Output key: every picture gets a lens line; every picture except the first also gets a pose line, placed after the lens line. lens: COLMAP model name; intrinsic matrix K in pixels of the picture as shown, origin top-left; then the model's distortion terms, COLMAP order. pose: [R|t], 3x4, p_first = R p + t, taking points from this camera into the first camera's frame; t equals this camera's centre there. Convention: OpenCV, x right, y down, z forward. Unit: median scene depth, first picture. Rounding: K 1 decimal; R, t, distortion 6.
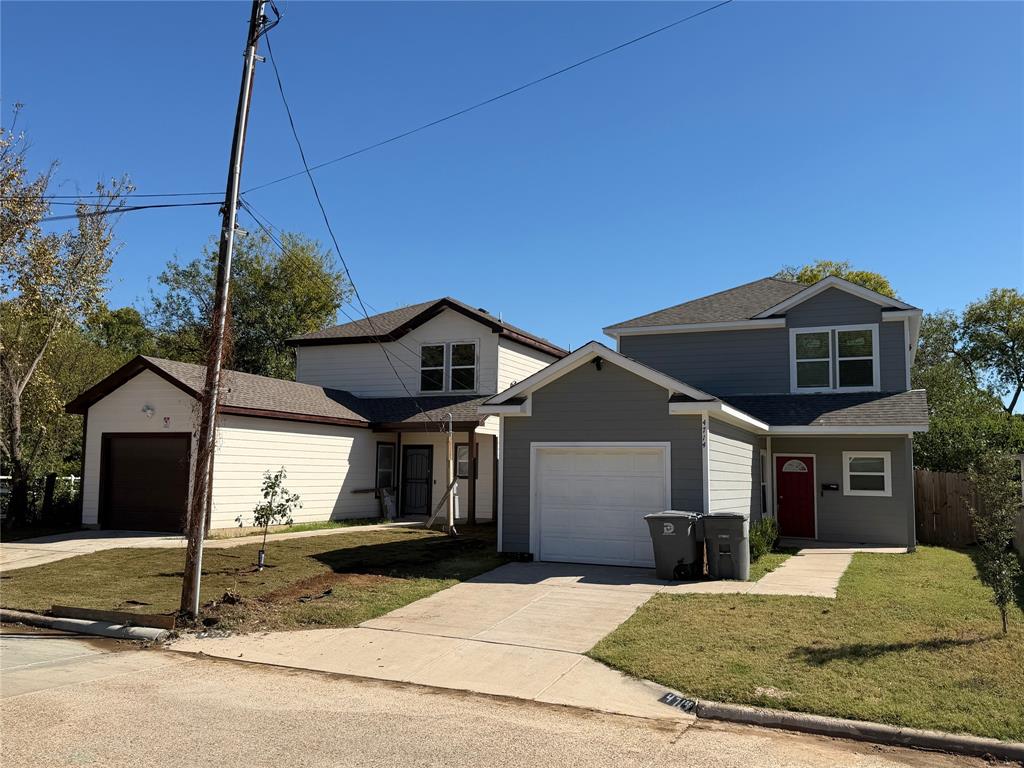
lens RADIAL K [[853.9, 0, 512.0], [0, 853.9, 384.0], [0, 0, 1]] dist [0.009944, 0.001807]
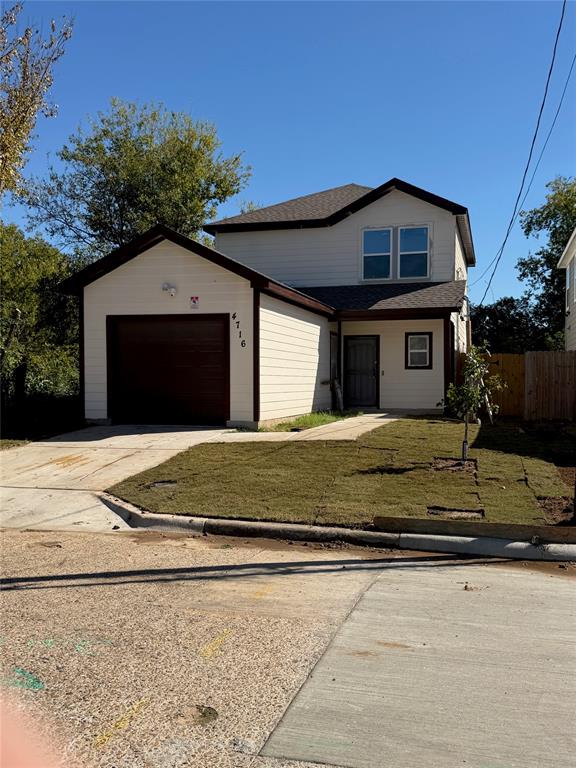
lens RADIAL K [[767.7, 0, 288.0], [0, 767.7, 384.0], [0, 0, 1]] dist [0.054360, -0.022961]
pose [[0.994839, -0.010542, 0.100921, -0.286348], [-0.001084, 0.993428, 0.114458, 0.027689], [-0.101464, -0.113976, 0.988289, 0.149526]]
